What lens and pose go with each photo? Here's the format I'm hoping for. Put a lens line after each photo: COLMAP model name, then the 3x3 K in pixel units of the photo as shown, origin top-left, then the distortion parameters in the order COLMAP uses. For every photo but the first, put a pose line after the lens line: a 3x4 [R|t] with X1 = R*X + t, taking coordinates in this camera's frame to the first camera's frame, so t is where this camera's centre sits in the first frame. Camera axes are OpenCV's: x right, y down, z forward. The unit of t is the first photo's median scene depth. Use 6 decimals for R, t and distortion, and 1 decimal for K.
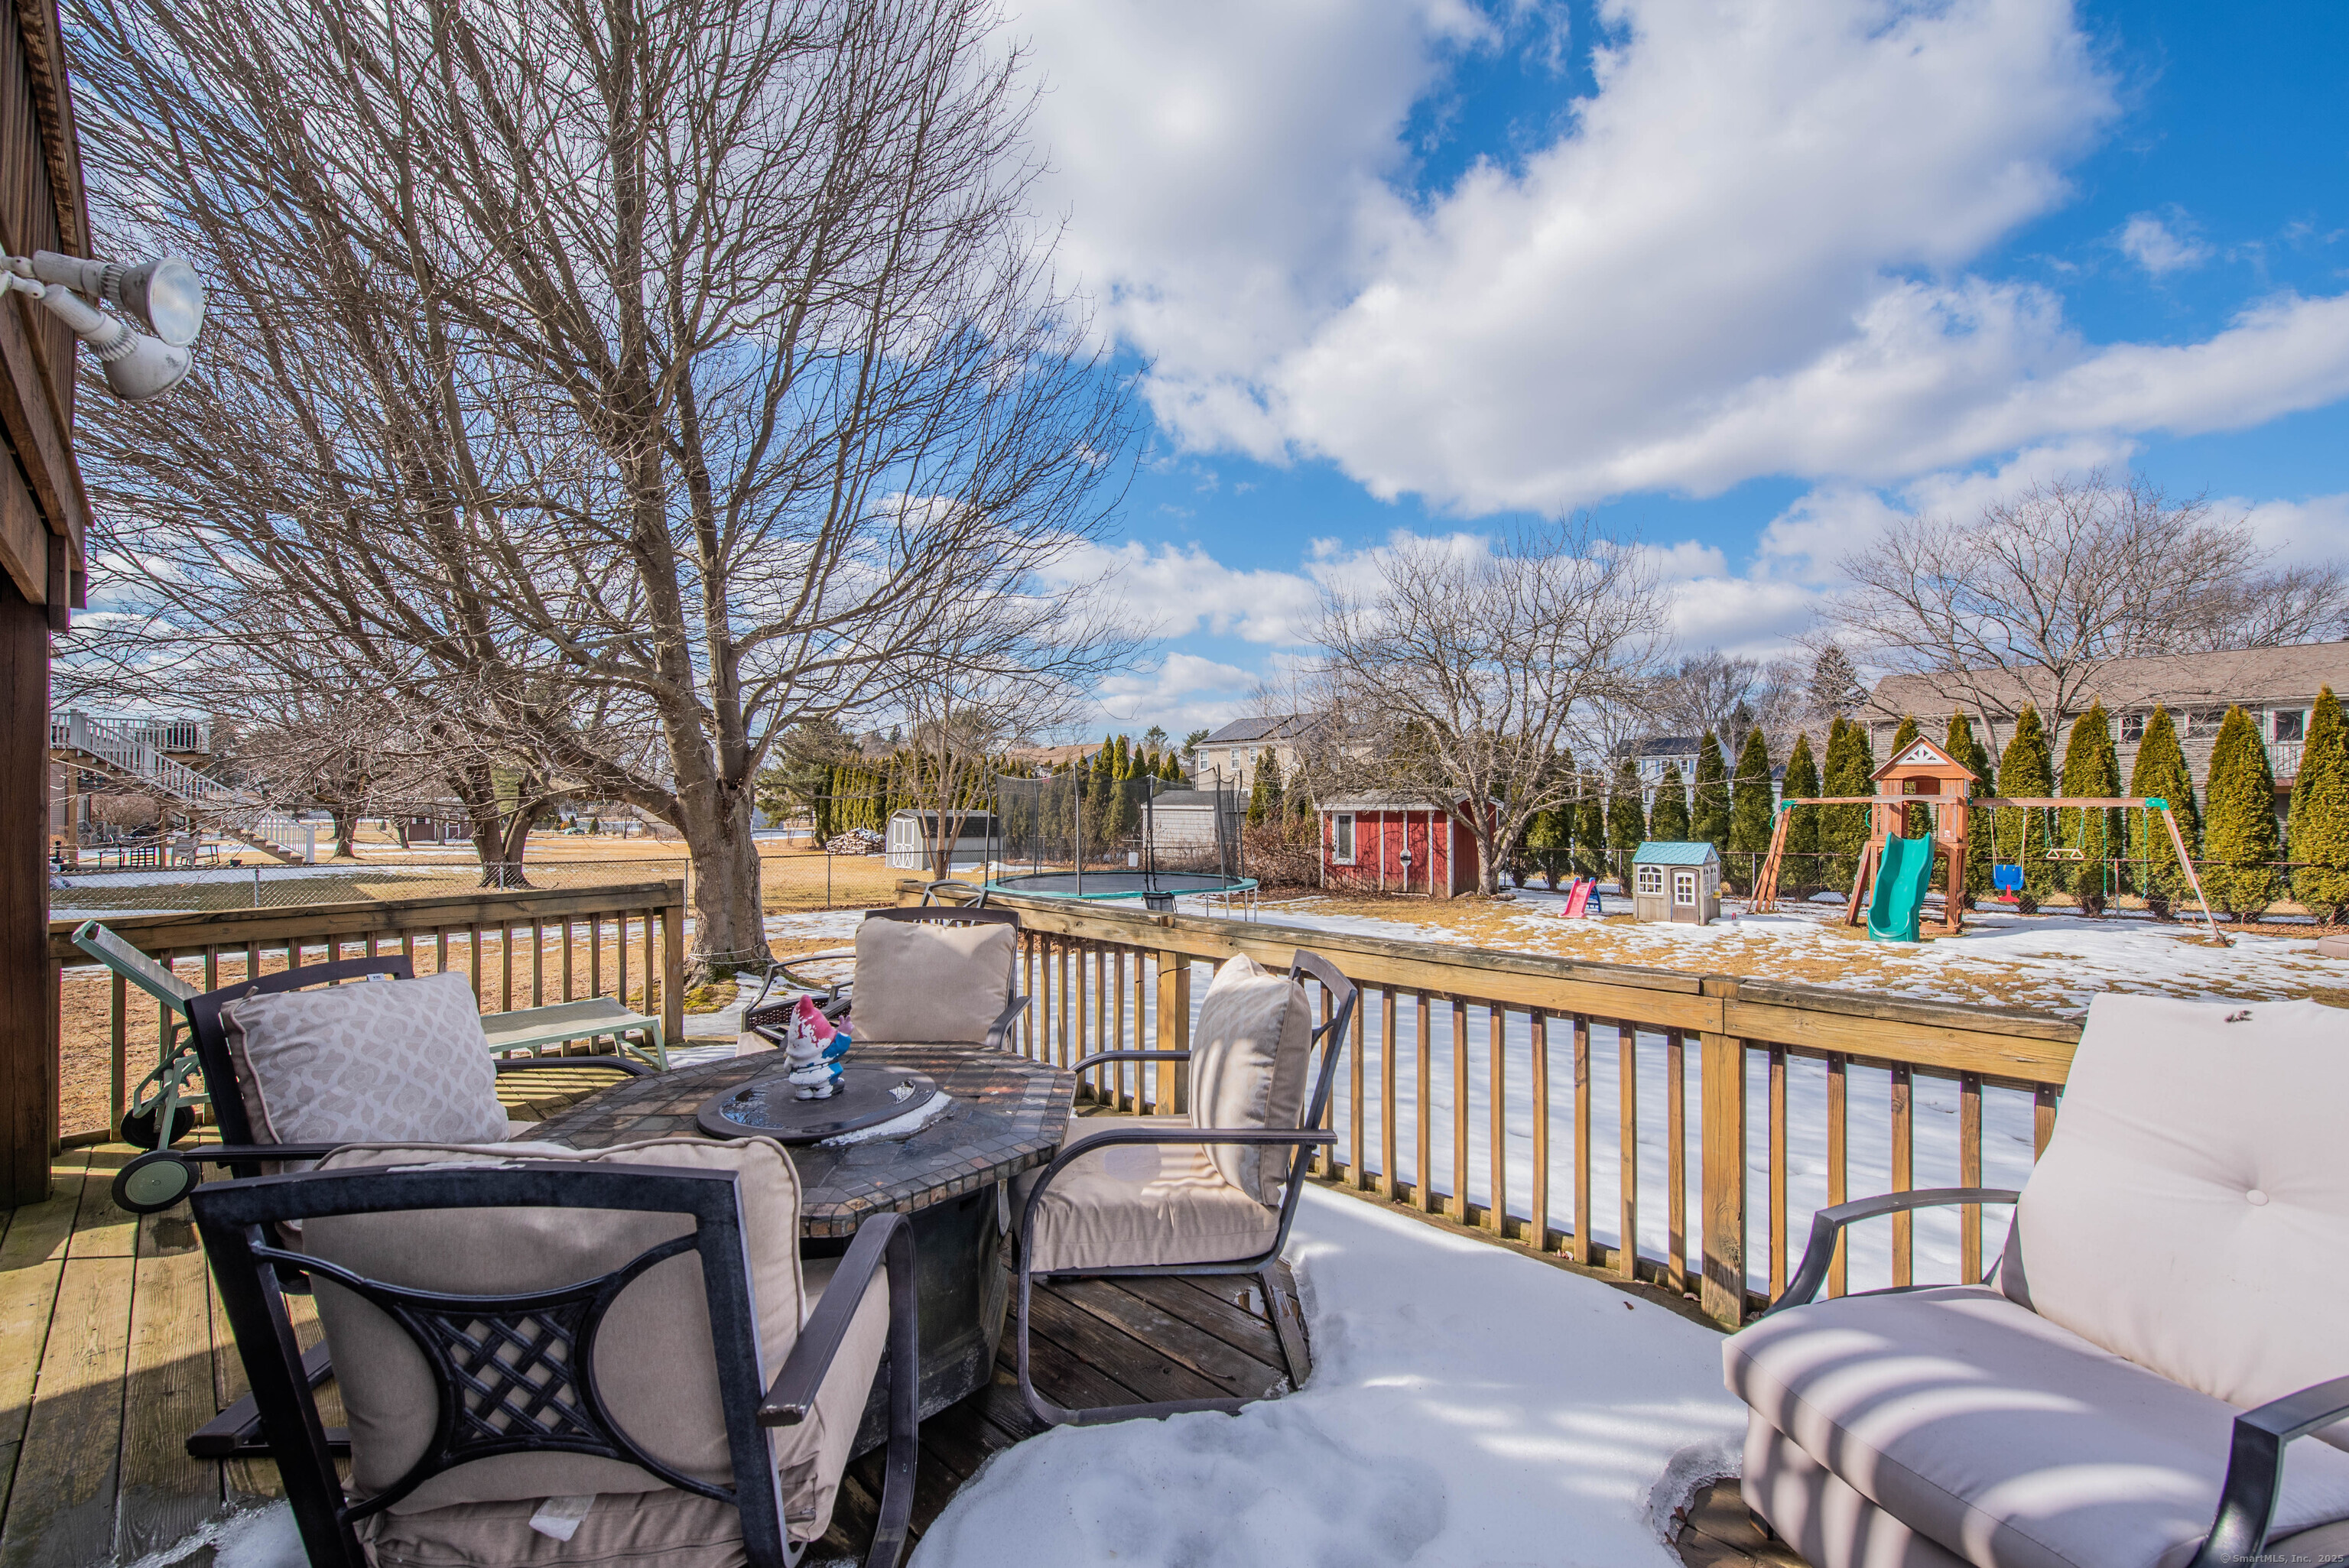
lens RADIAL K [[939.0, 0, 1207.8], [0, 939.0, 796.7], [0, 0, 1]] dist [-0.005036, 0.001626]
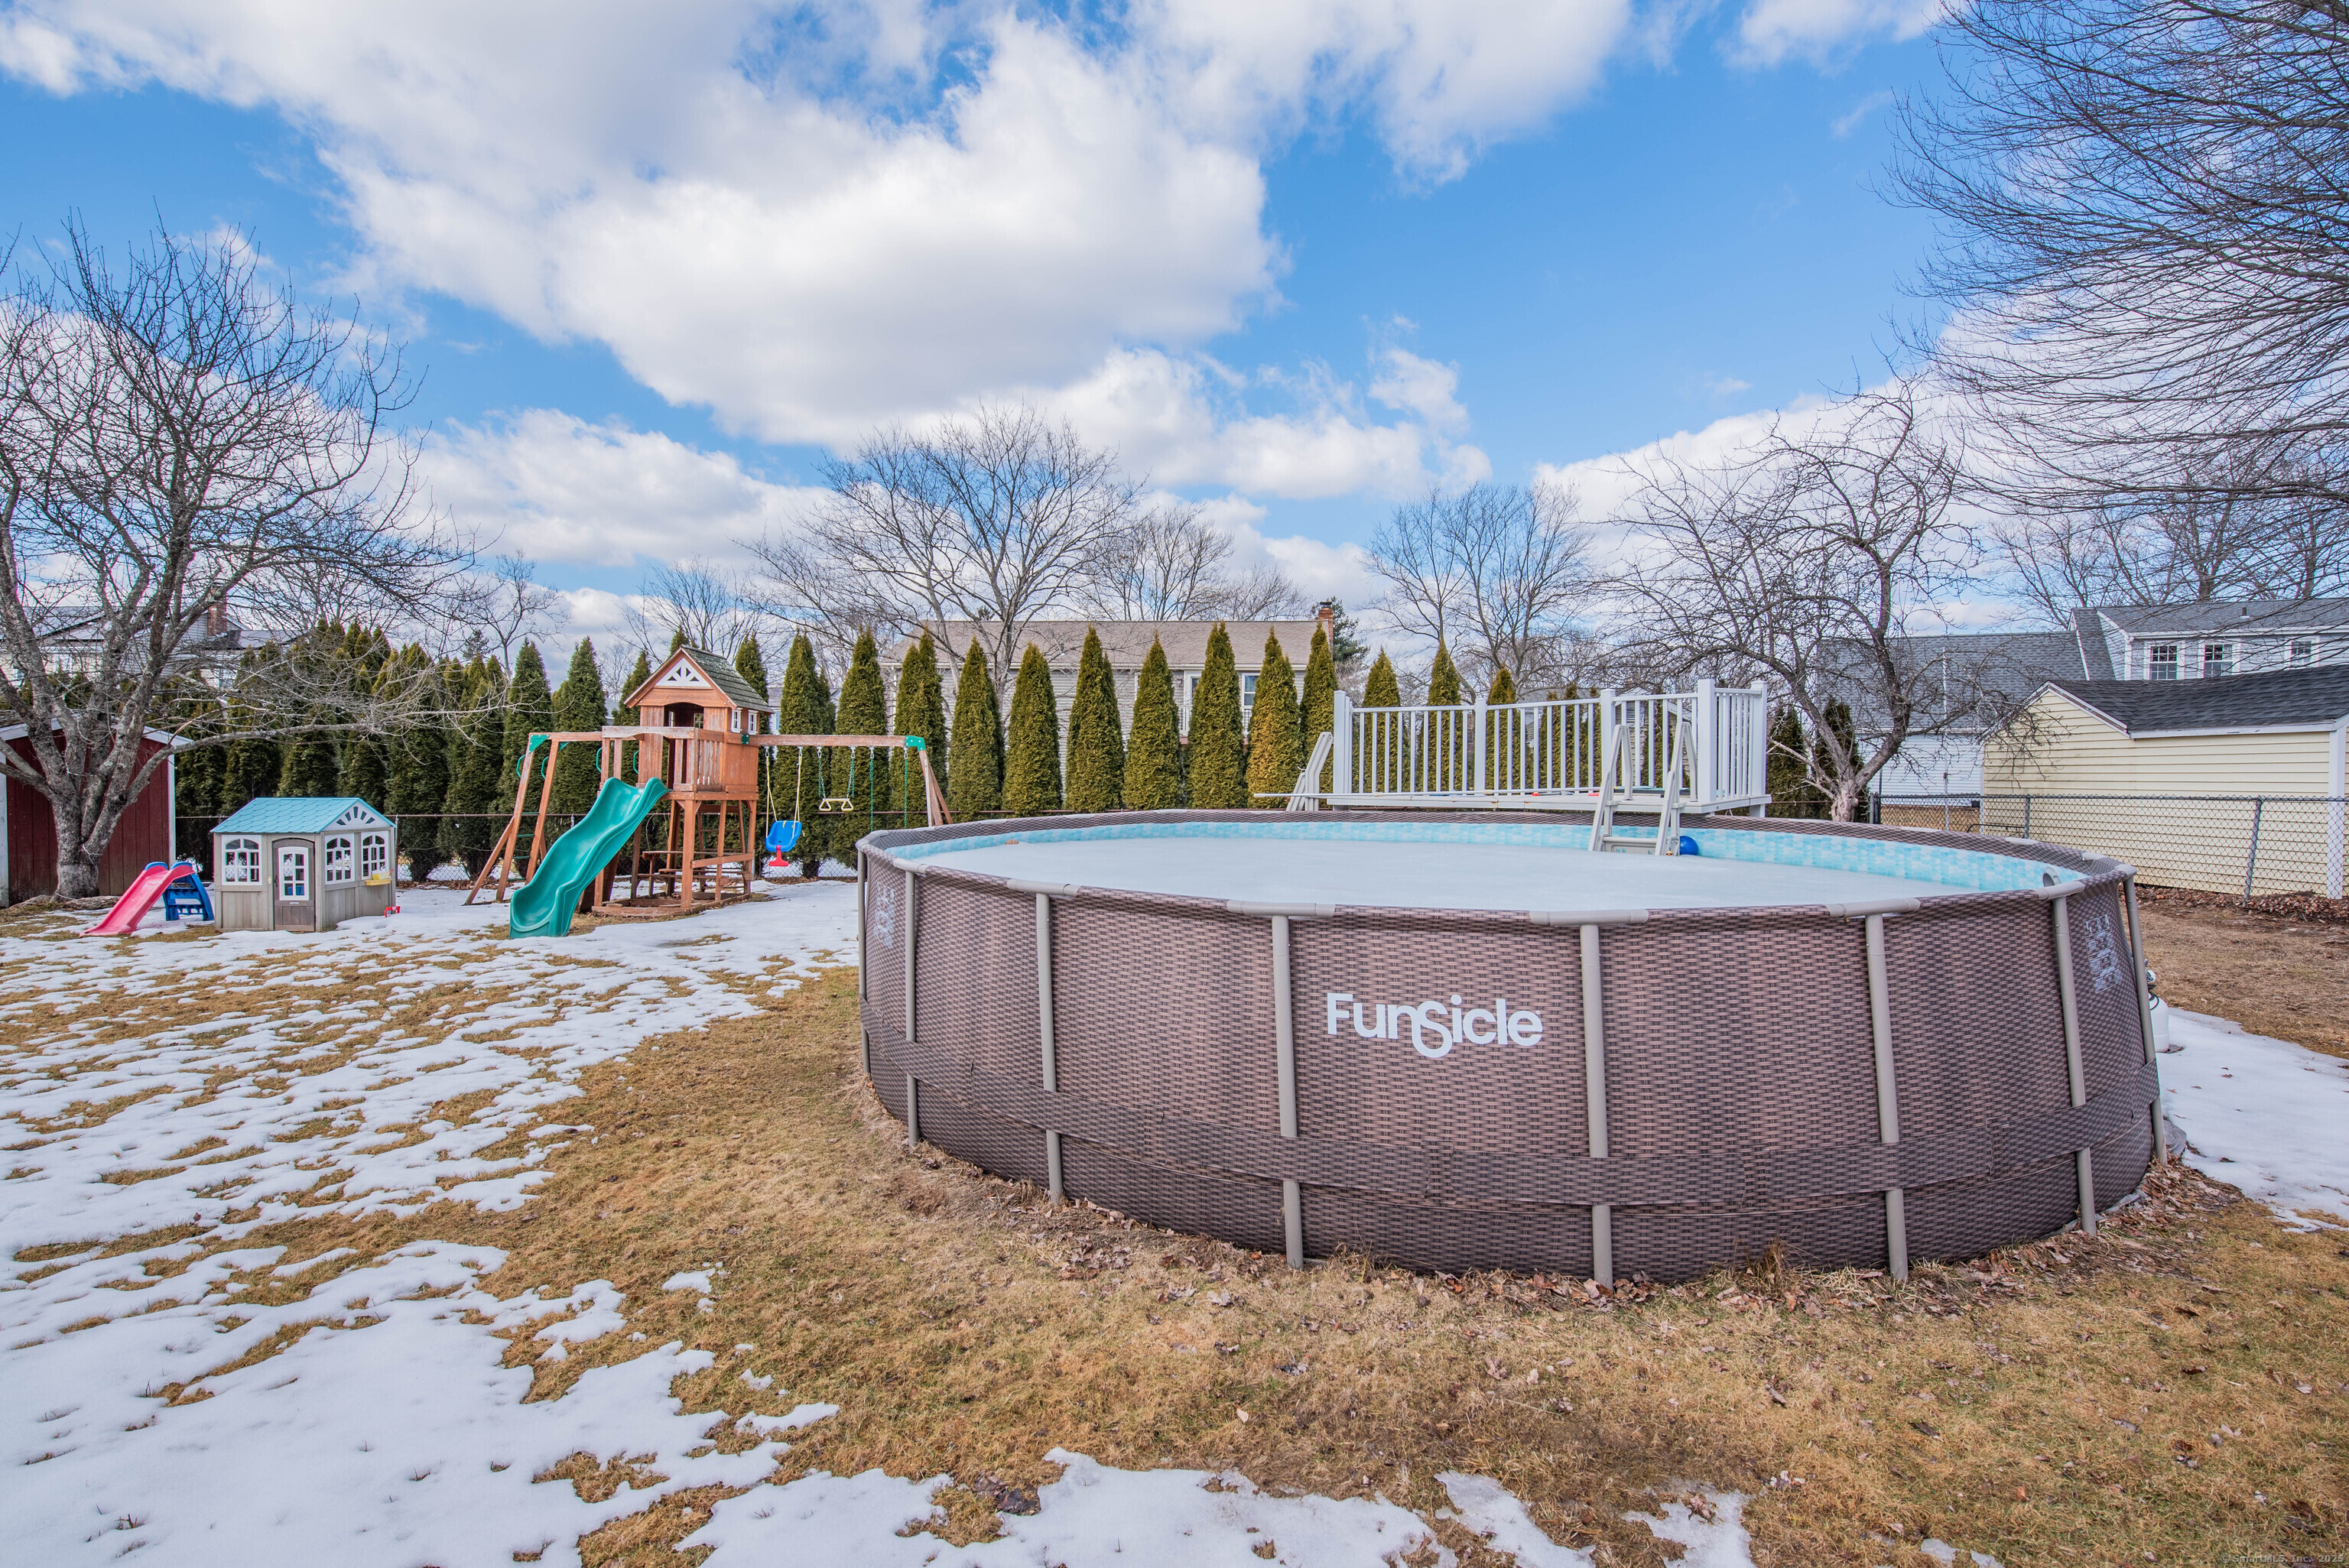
lens RADIAL K [[1109.3, 0, 1163.1], [0, 1109.3, 784.4], [0, 0, 1]] dist [-0.001927, -0.000150]
pose [[0.748349, -0.001200, 0.663304, 0.383061], [-0.010724, 0.999846, 0.013907, 0.021088], [-0.663219, -0.017521, 0.748220, 0.079314]]
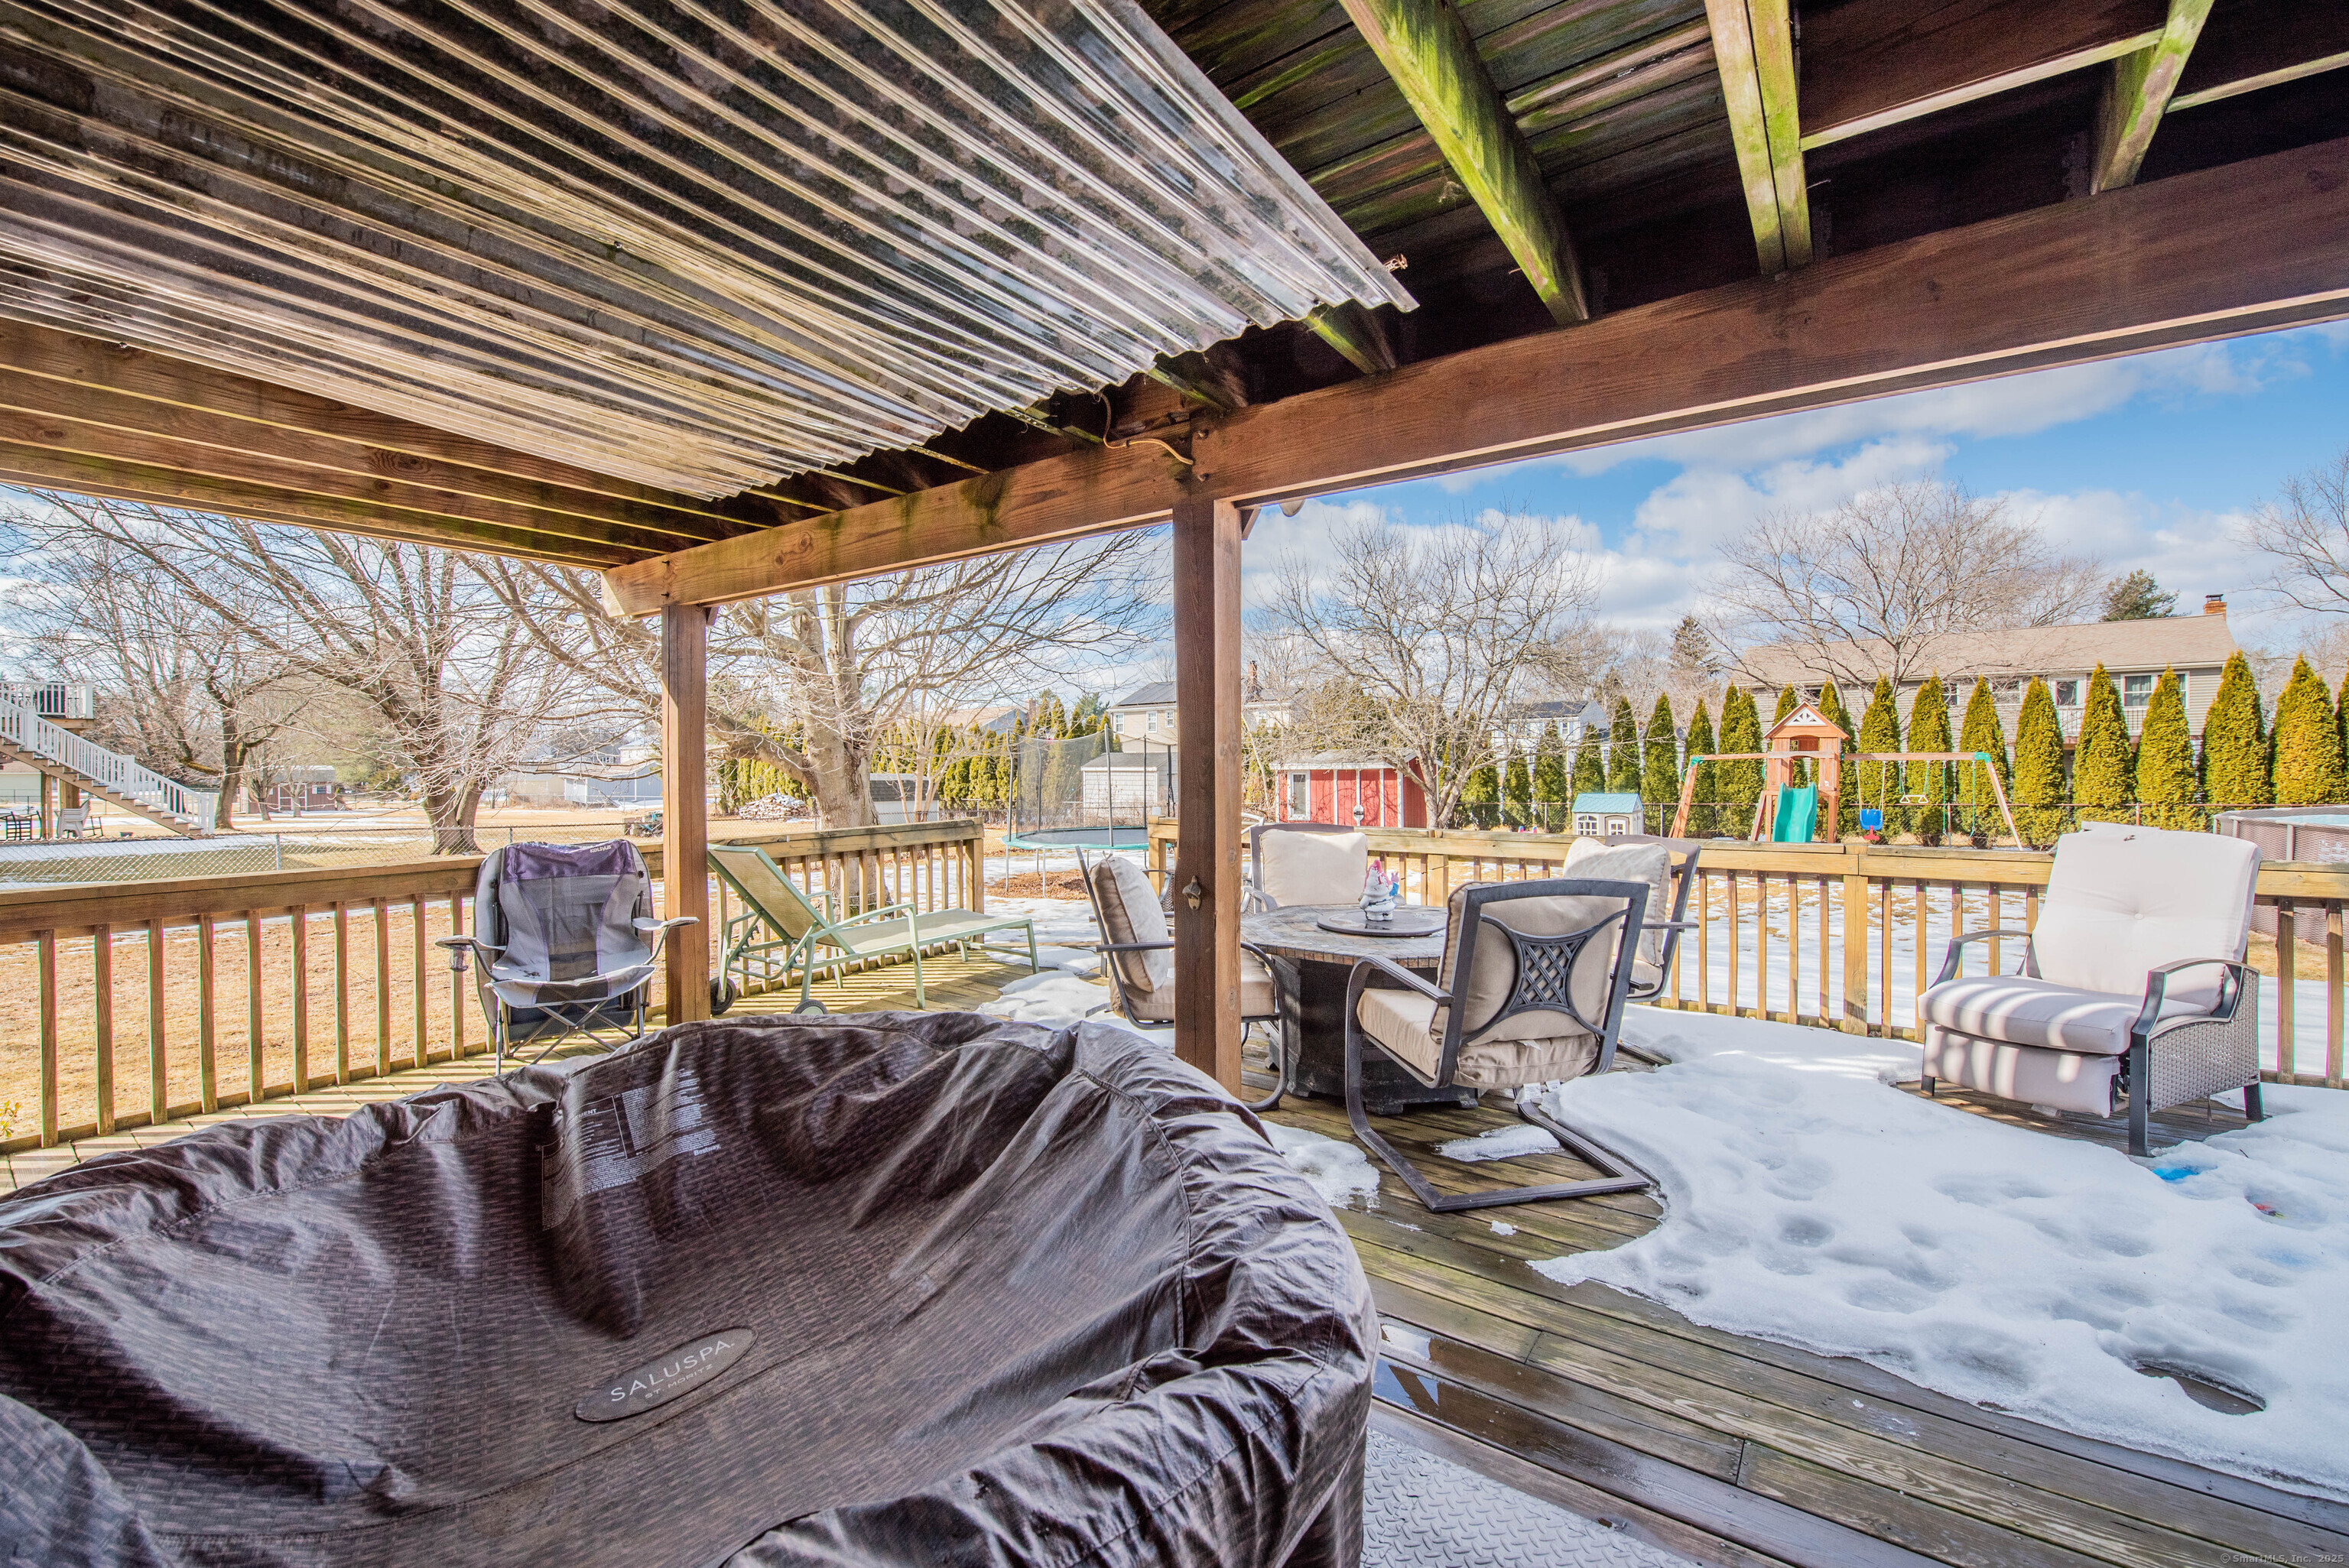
lens RADIAL K [[939.0, 0, 1240.1], [0, 939.0, 772.7], [0, 0, 1]] dist [-0.005036, 0.001626]
pose [[0.990398, -0.007871, 0.138023, -0.086416], [0.005899, 0.999875, 0.014695, 0.002783], [-0.138121, -0.013740, 0.990320, -0.060159]]
